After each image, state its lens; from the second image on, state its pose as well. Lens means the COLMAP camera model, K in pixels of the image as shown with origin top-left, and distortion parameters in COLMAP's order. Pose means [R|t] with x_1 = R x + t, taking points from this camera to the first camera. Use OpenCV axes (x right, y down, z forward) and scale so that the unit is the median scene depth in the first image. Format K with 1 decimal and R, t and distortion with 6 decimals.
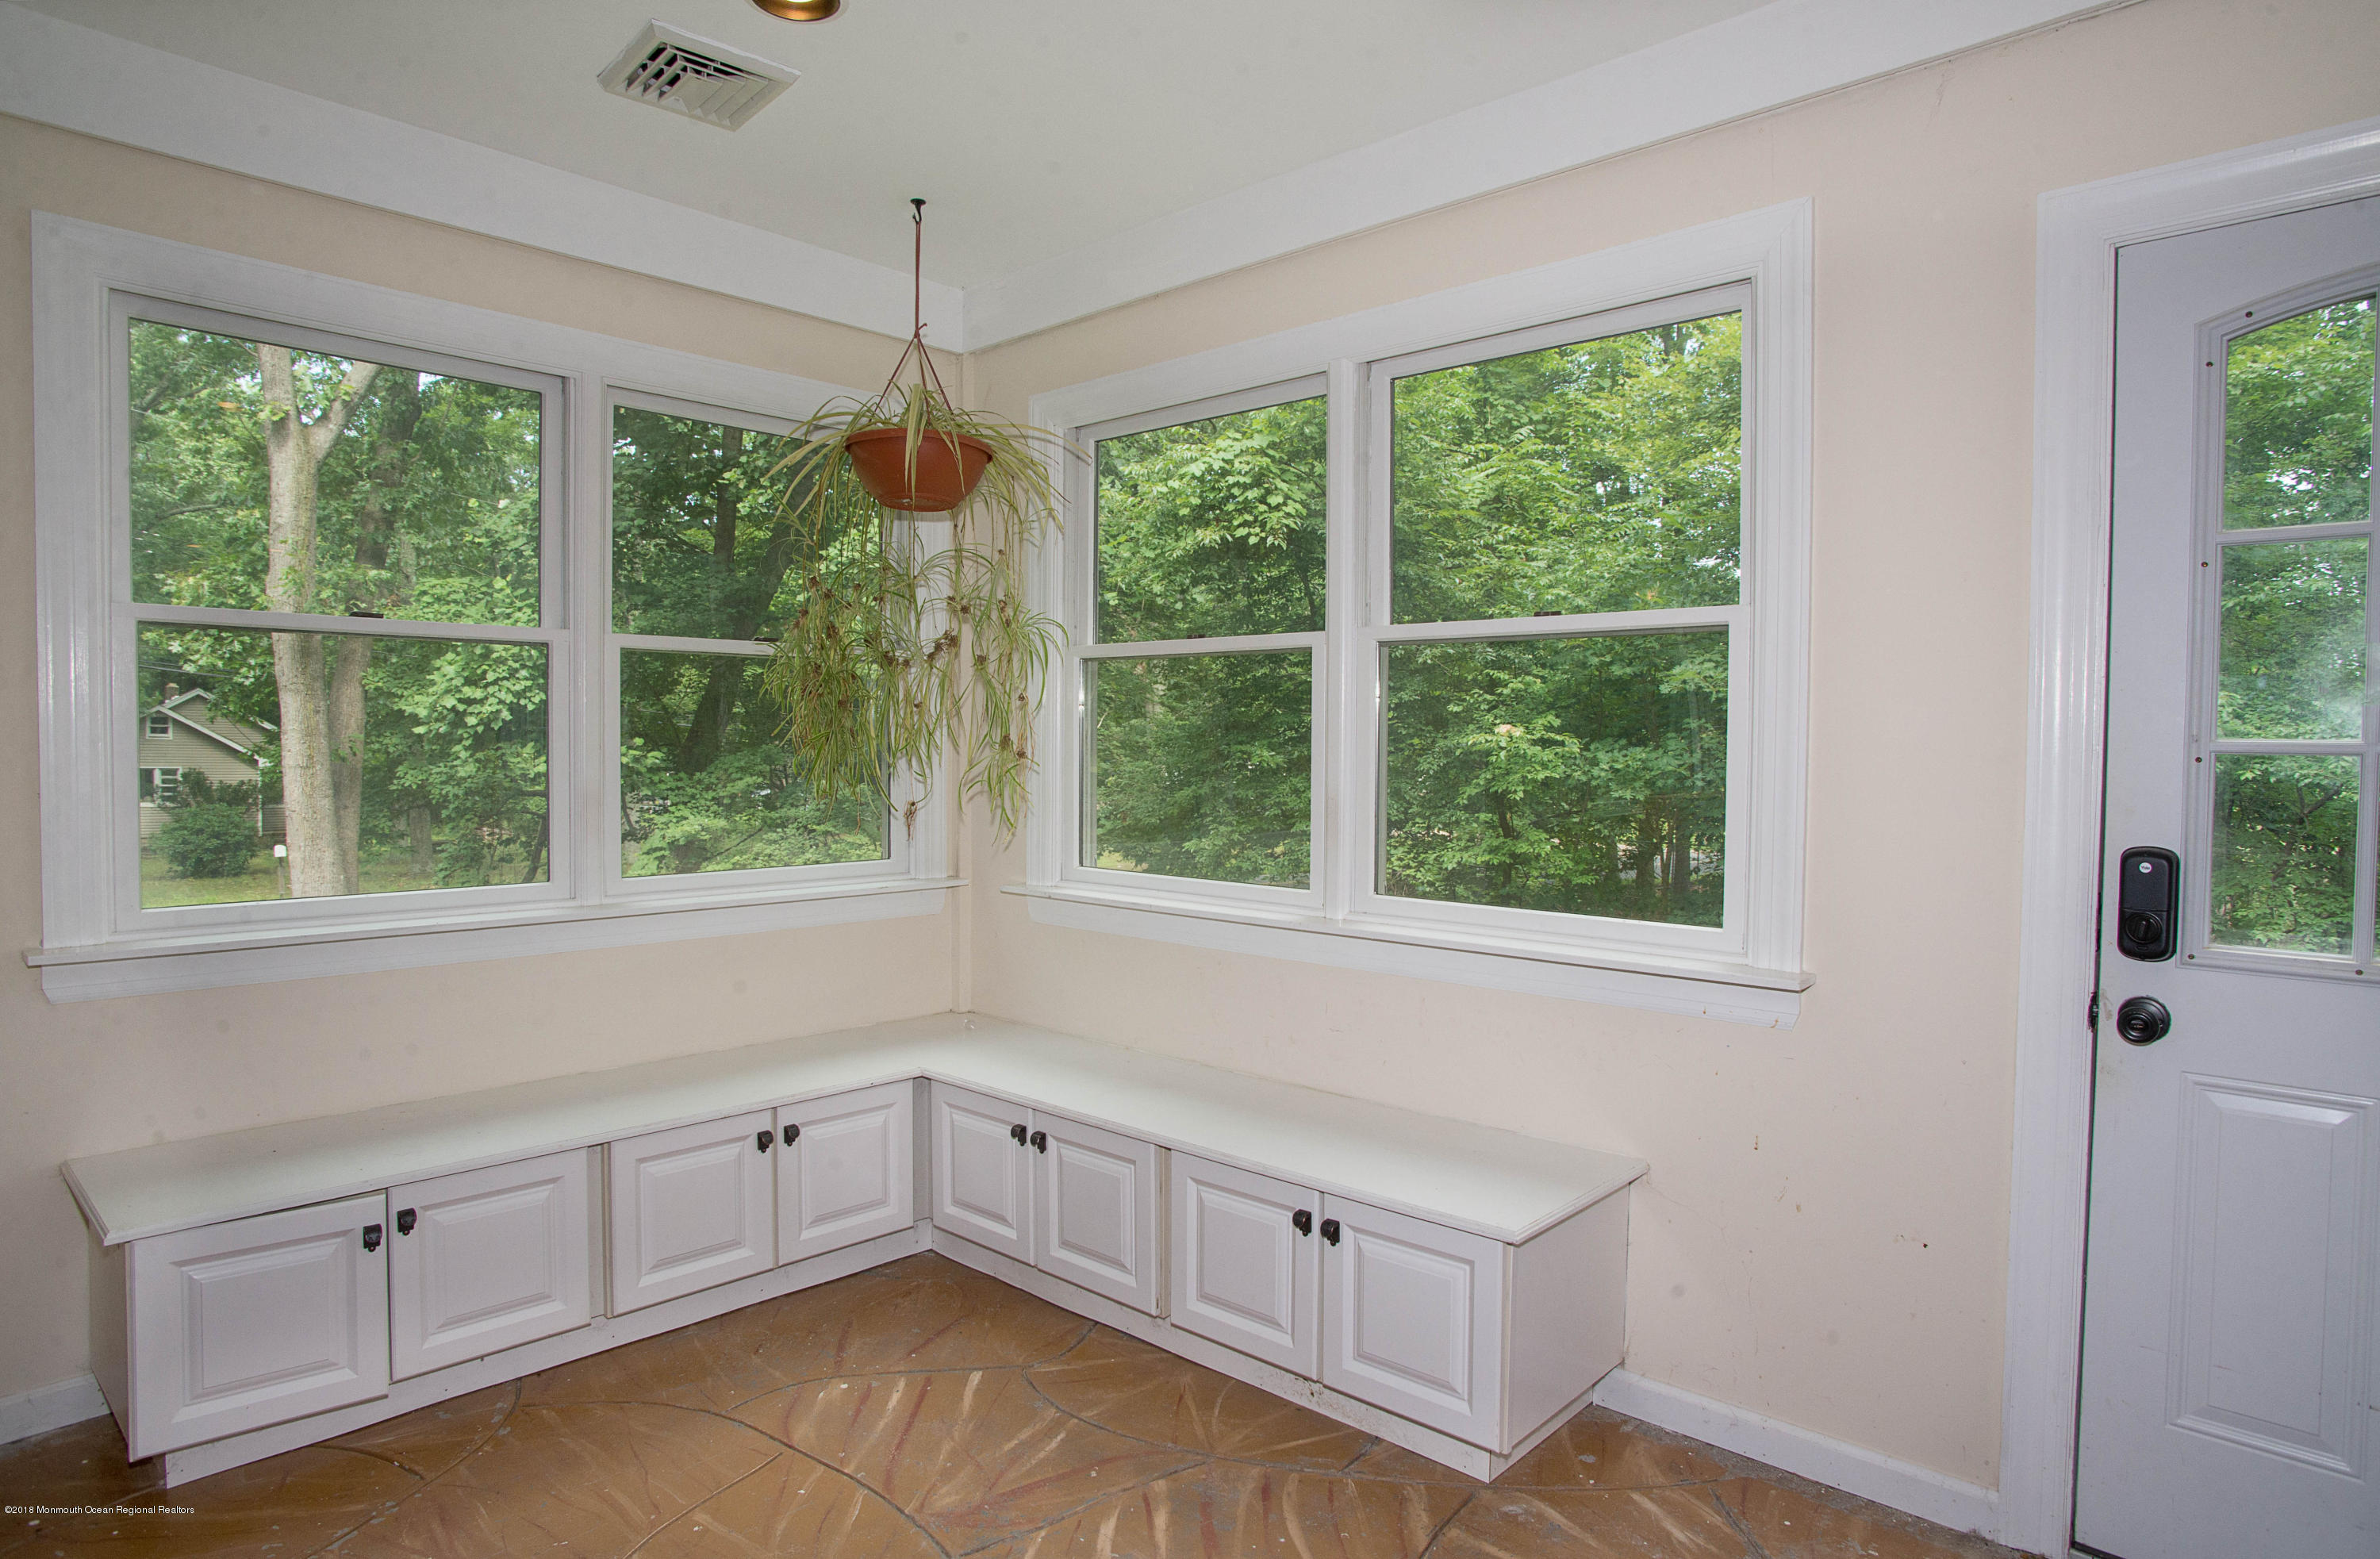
lens RADIAL K [[1385.9, 0, 1190.0], [0, 1385.9, 779.5], [0, 0, 1]] dist [-0.003524, -0.000315]
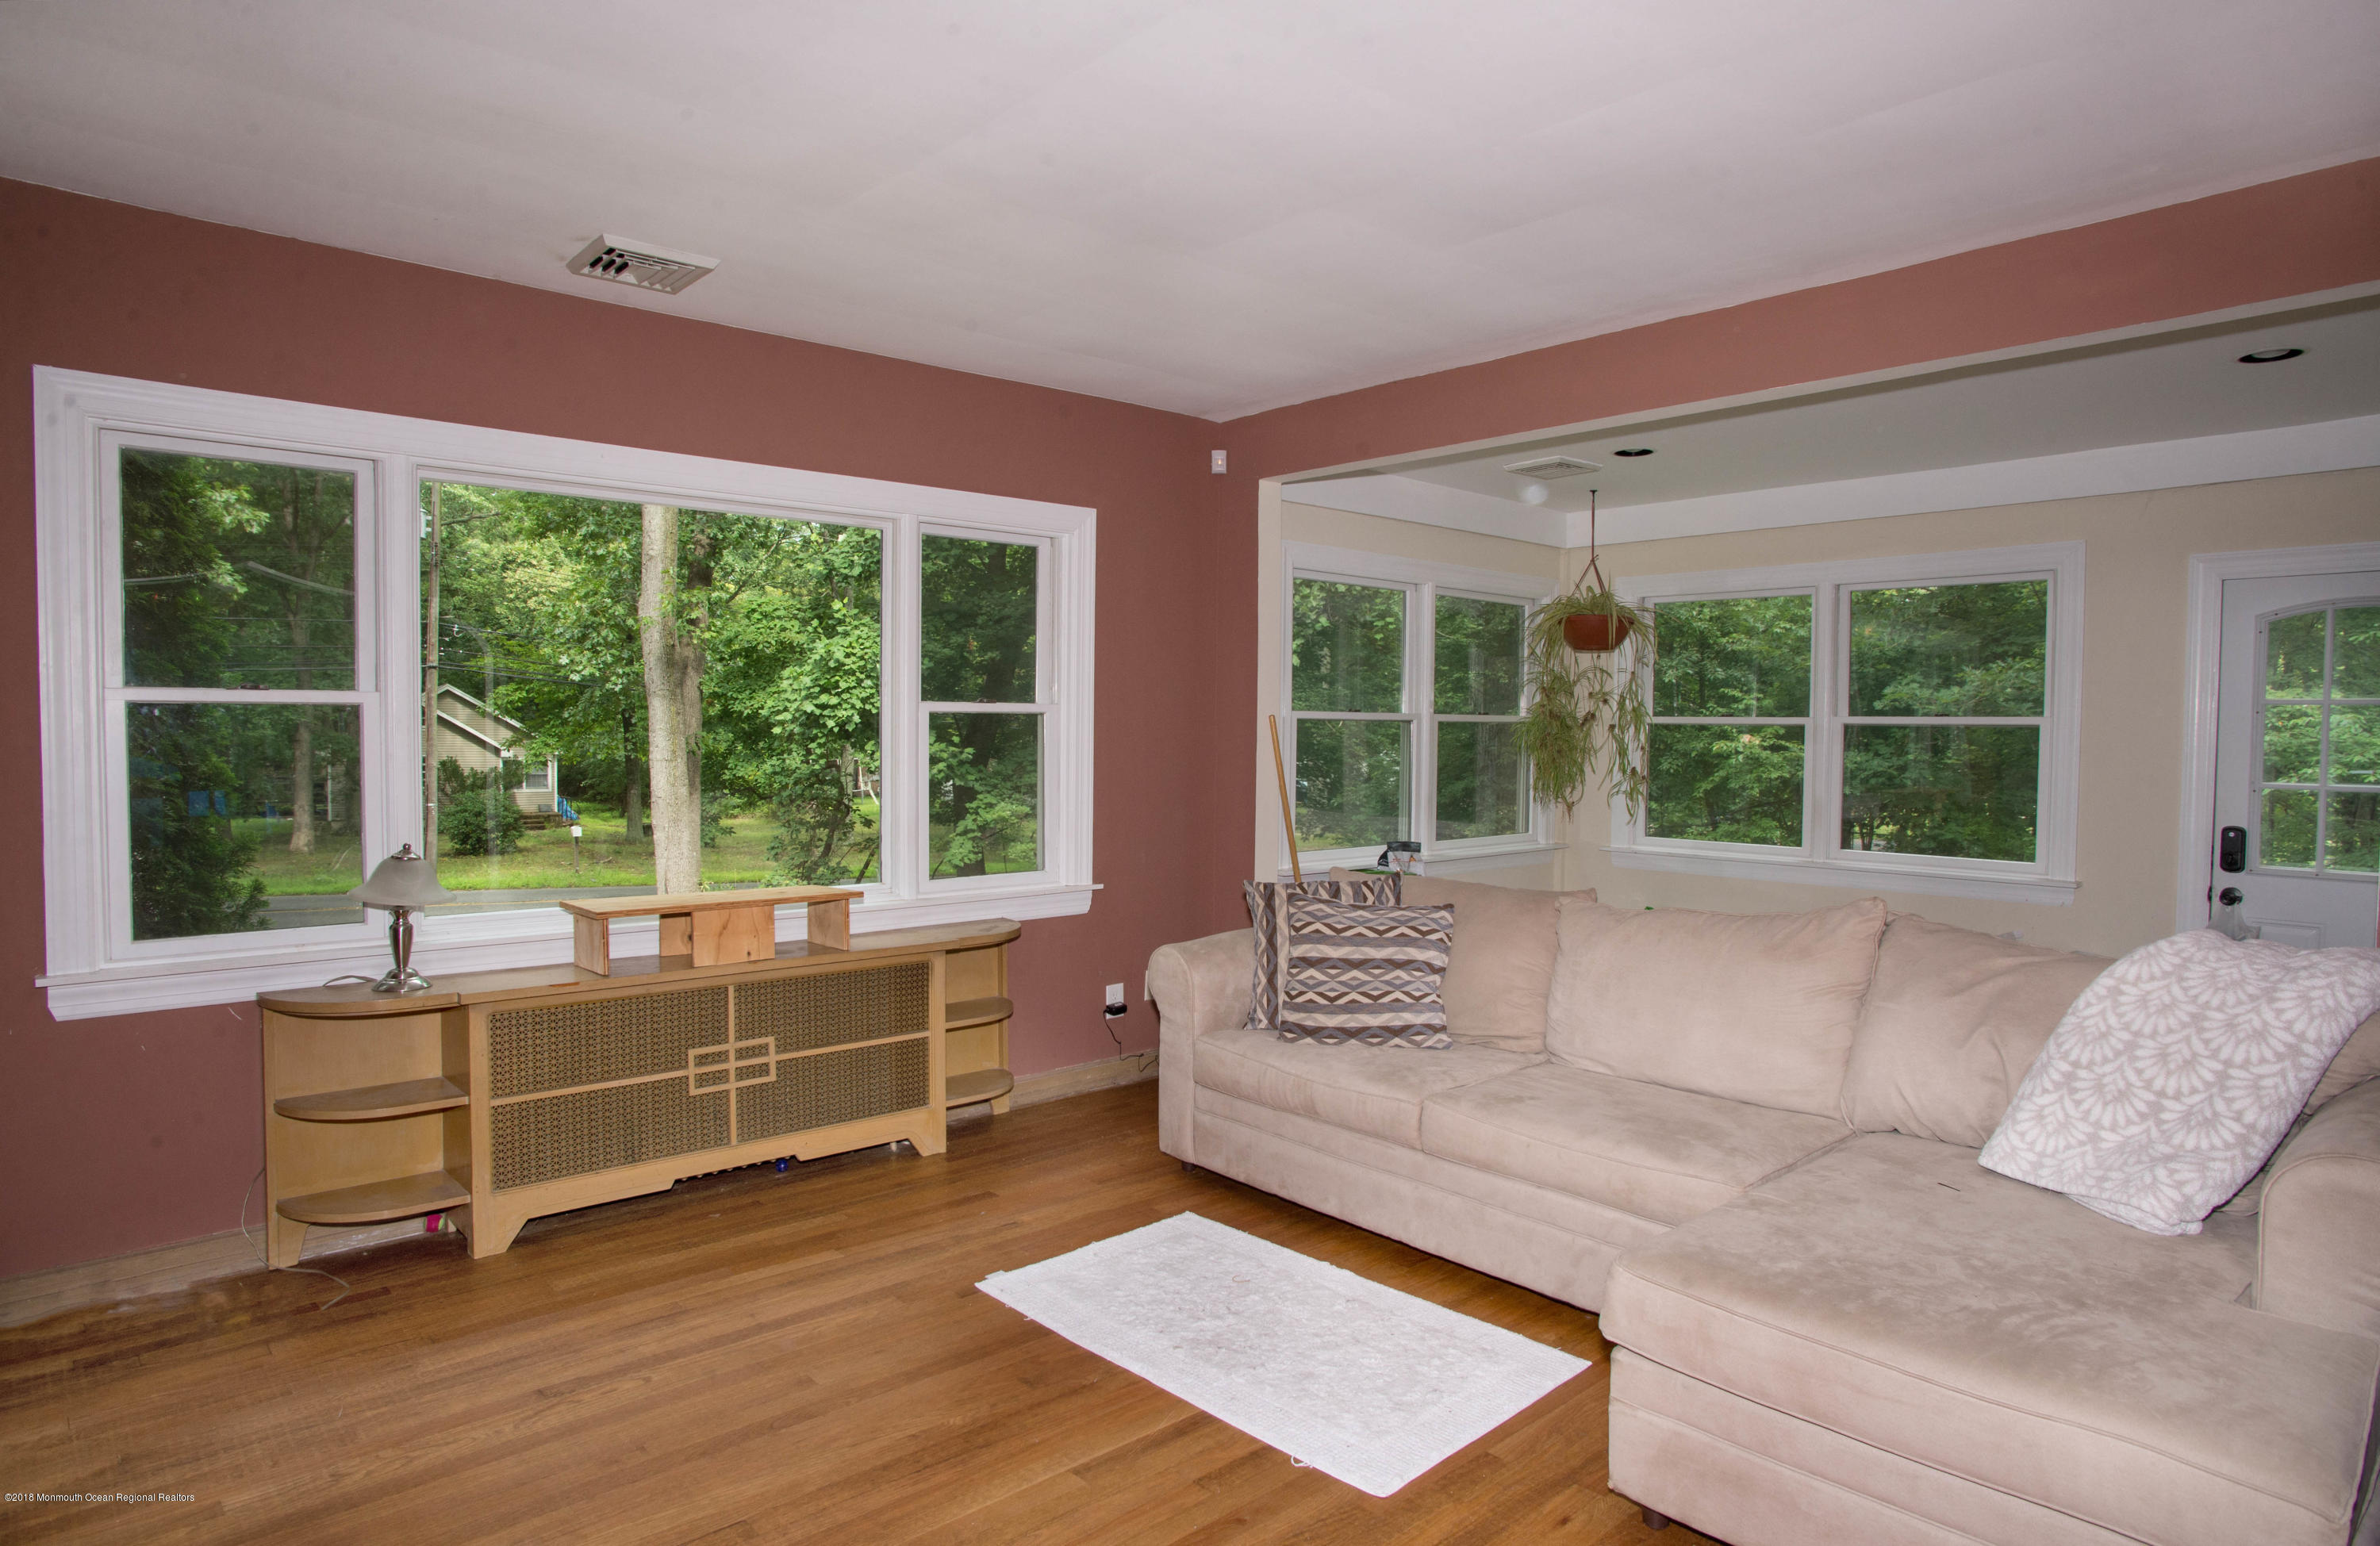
lens RADIAL K [[1426.3, 0, 1190.0], [0, 1426.3, 773.0], [0, 0, 1]] dist [-0.000133, 0.000295]
pose [[0.997951, 0.003338, -0.063889, -0.128248], [-0.002995, 0.999981, 0.005467, -0.006716], [0.063906, -0.005264, 0.997942, -0.212439]]
